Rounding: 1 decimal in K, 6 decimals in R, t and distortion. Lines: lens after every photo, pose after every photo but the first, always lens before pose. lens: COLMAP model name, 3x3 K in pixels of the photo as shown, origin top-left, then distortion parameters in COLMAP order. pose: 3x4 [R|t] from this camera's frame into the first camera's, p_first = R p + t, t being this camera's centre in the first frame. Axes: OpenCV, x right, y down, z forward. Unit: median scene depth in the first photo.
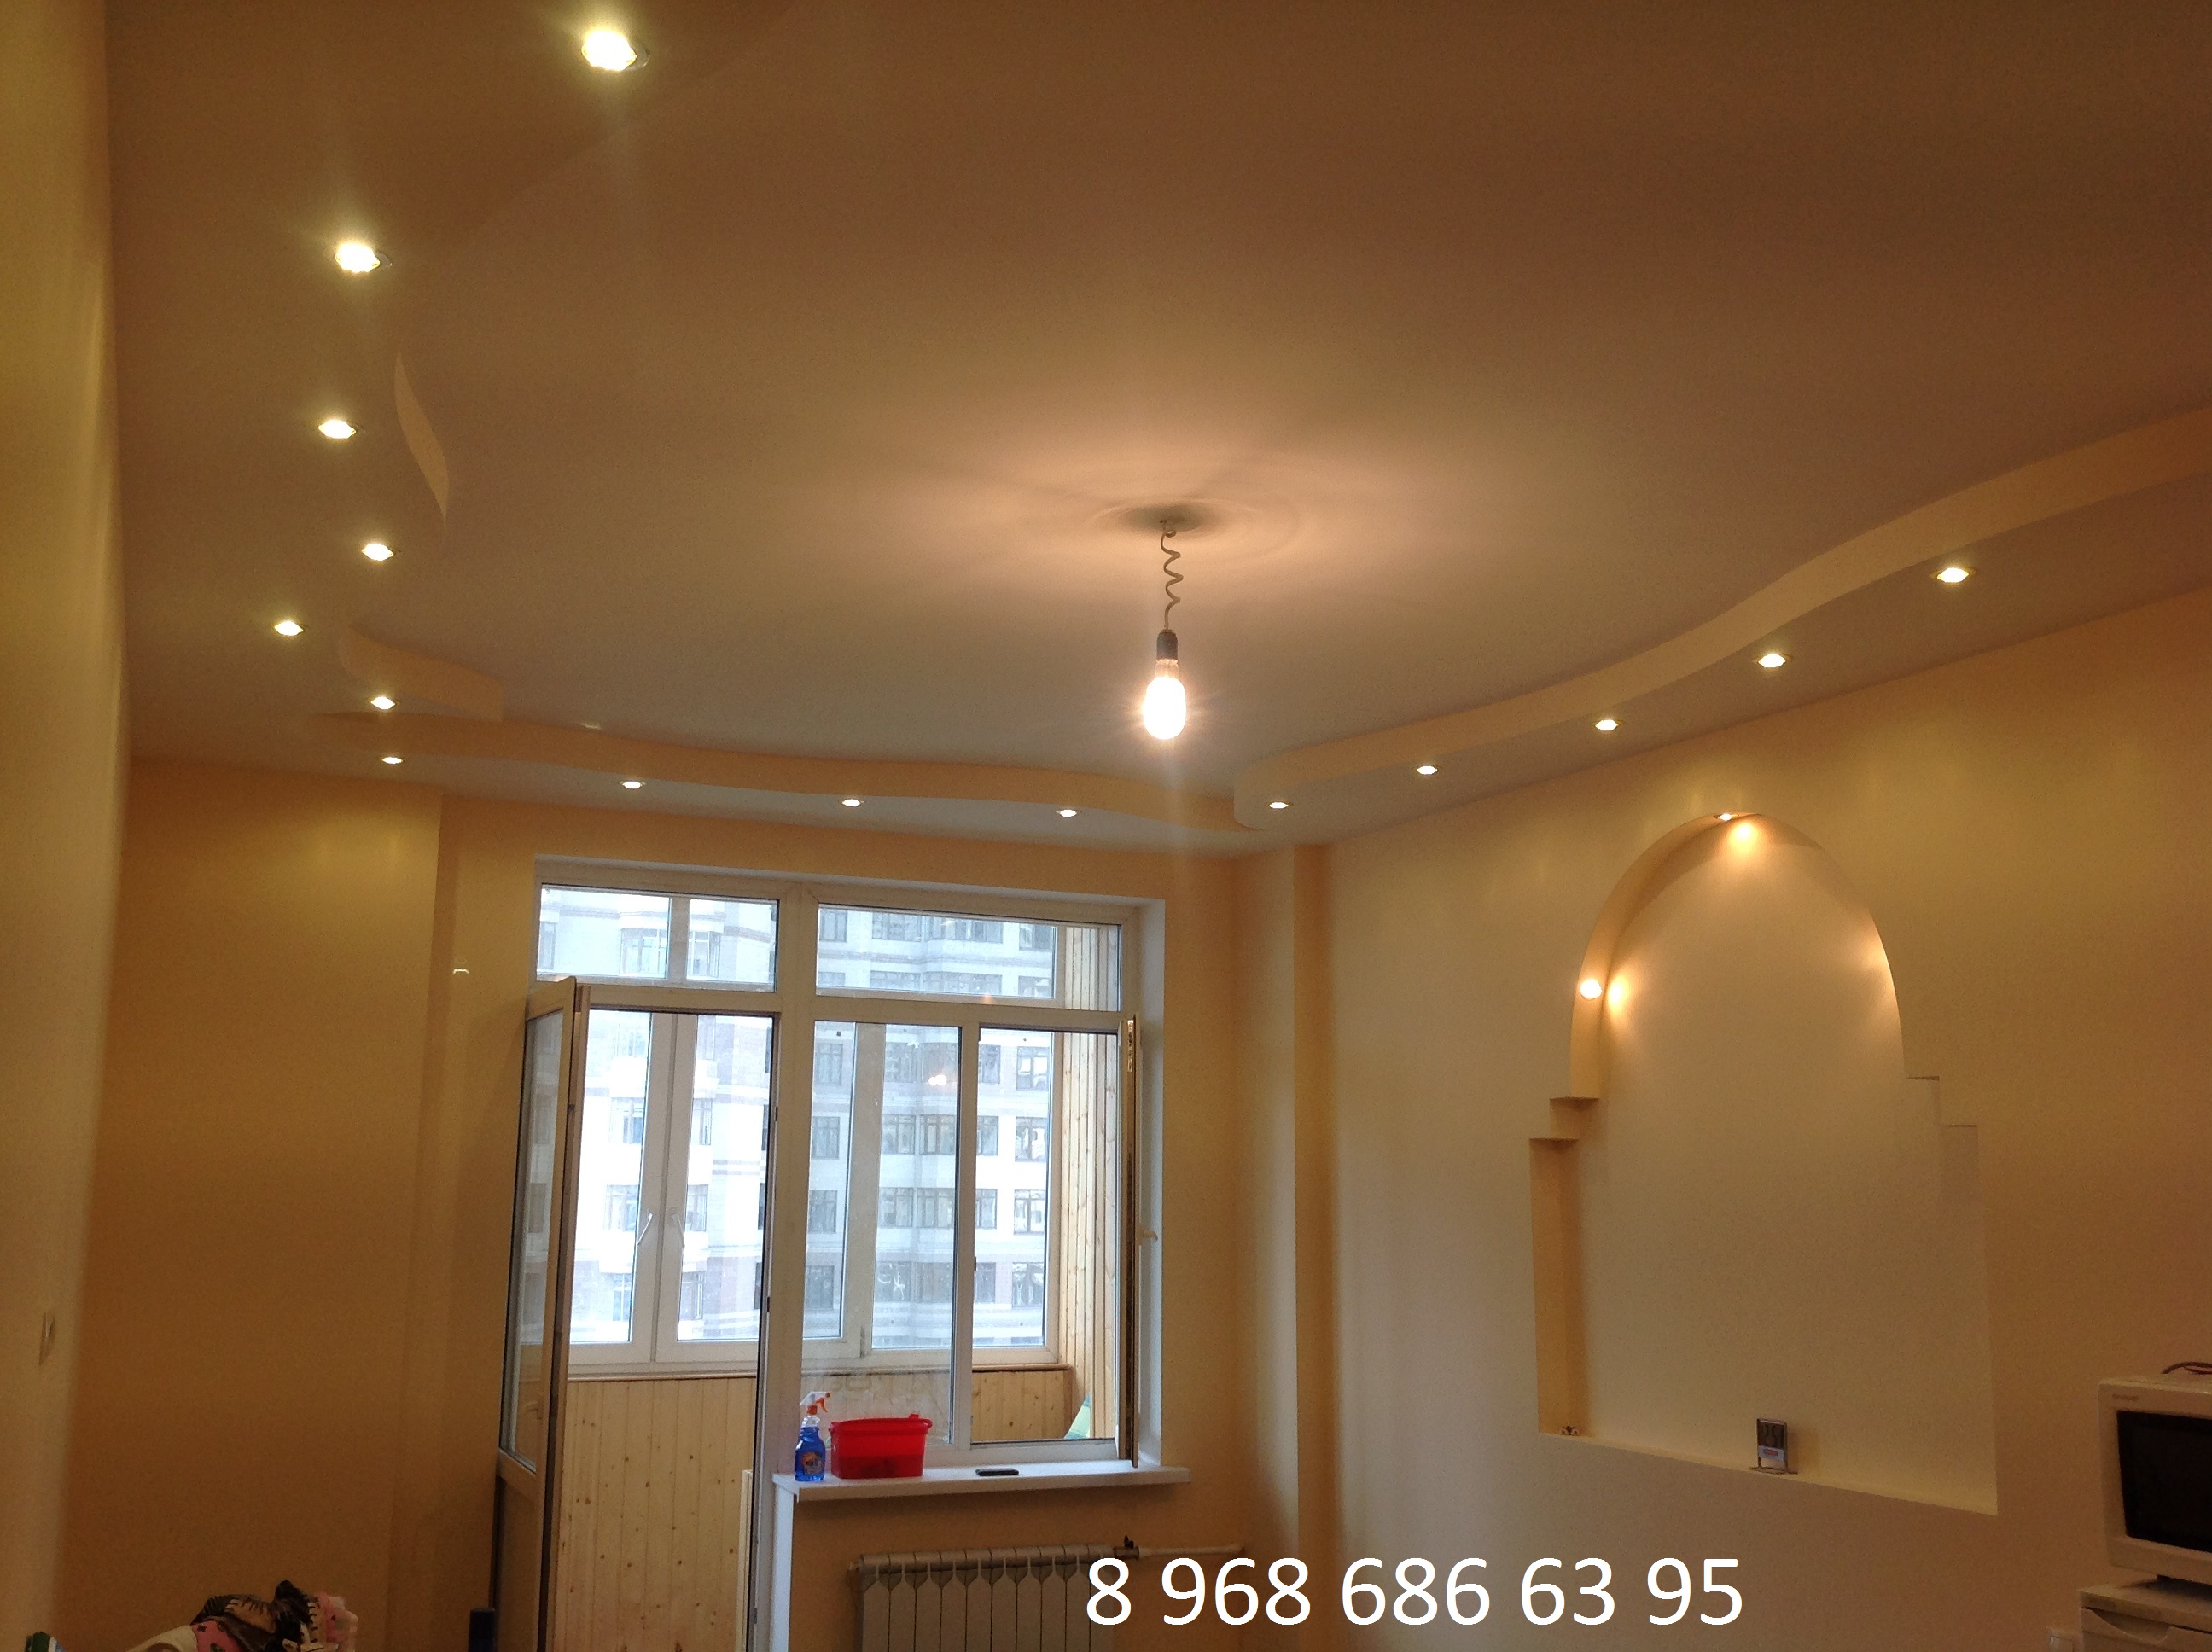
lens RADIAL K [[2272.7, 0, 1070.1], [0, 2272.7, 824.6], [0, 0, 1]] dist [0.230739, -0.470190]
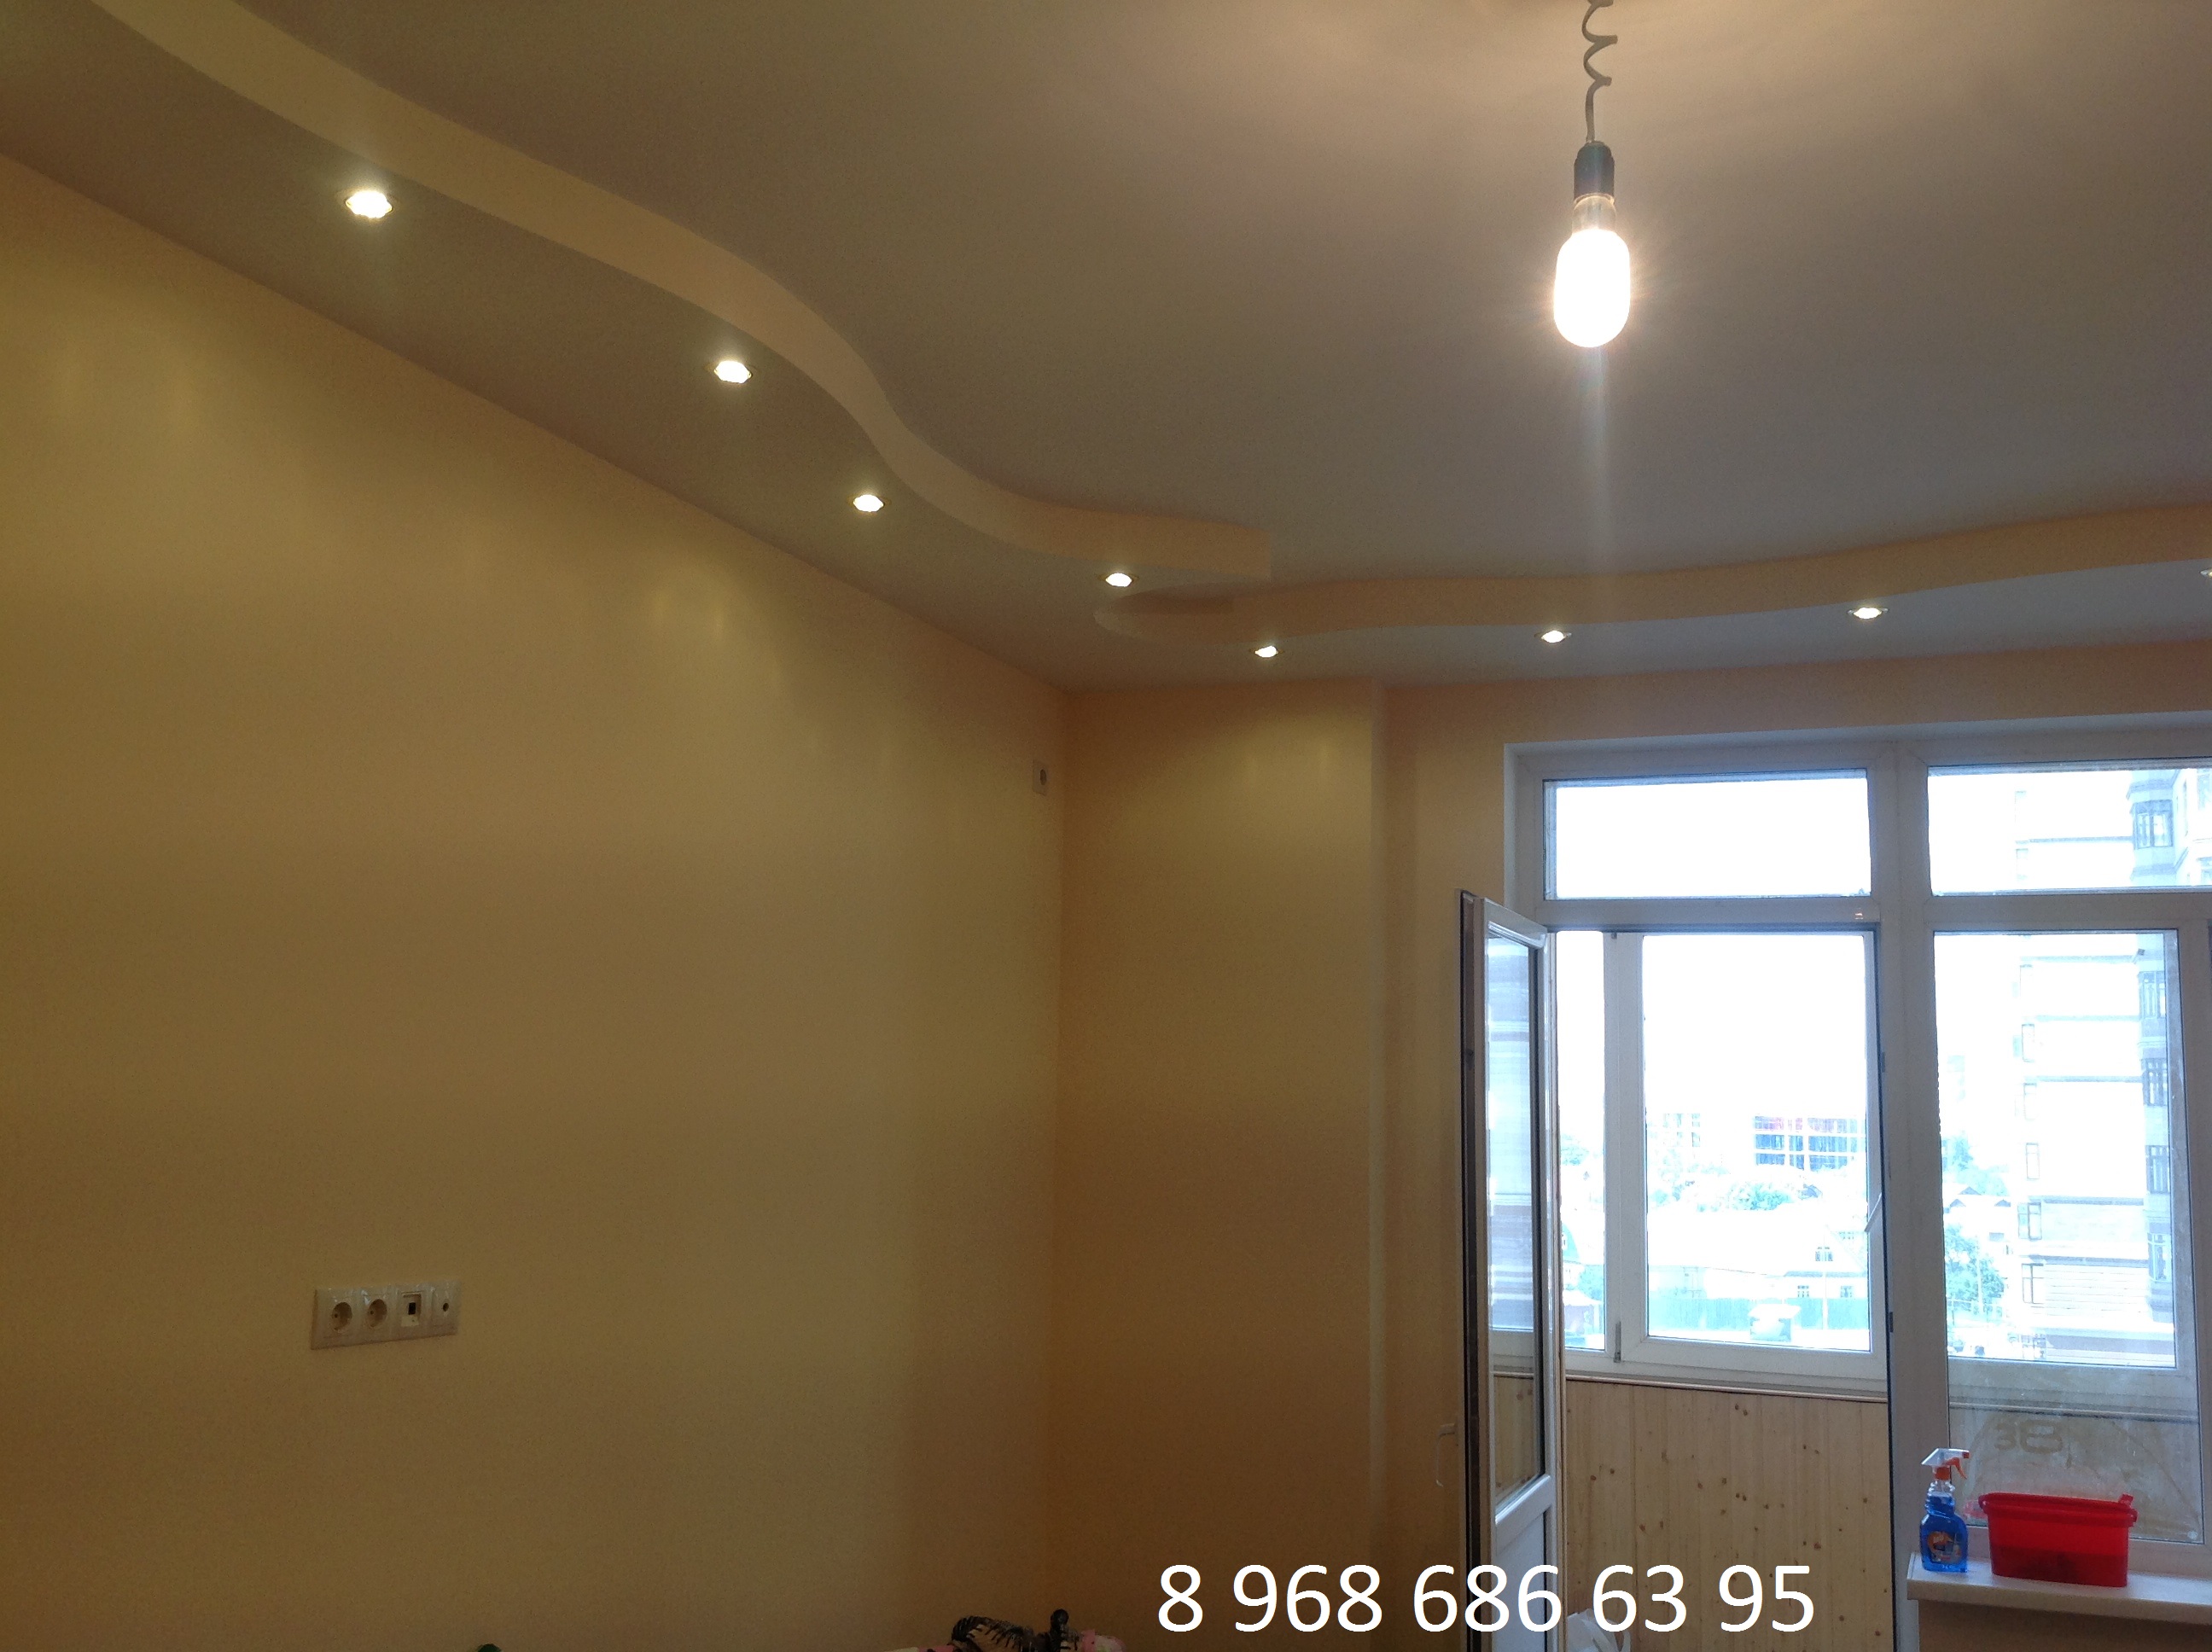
lens RADIAL K [[2204.4, 0, 1157.6], [0, 2204.4, 949.2], [0, 0, 1]] dist [0.205667, -0.450669]
pose [[0.704391, -0.060480, -0.707231, 0.288418], [0.108041, 0.993889, 0.022613, 0.068461], [0.701542, -0.092338, 0.706621, 0.470911]]
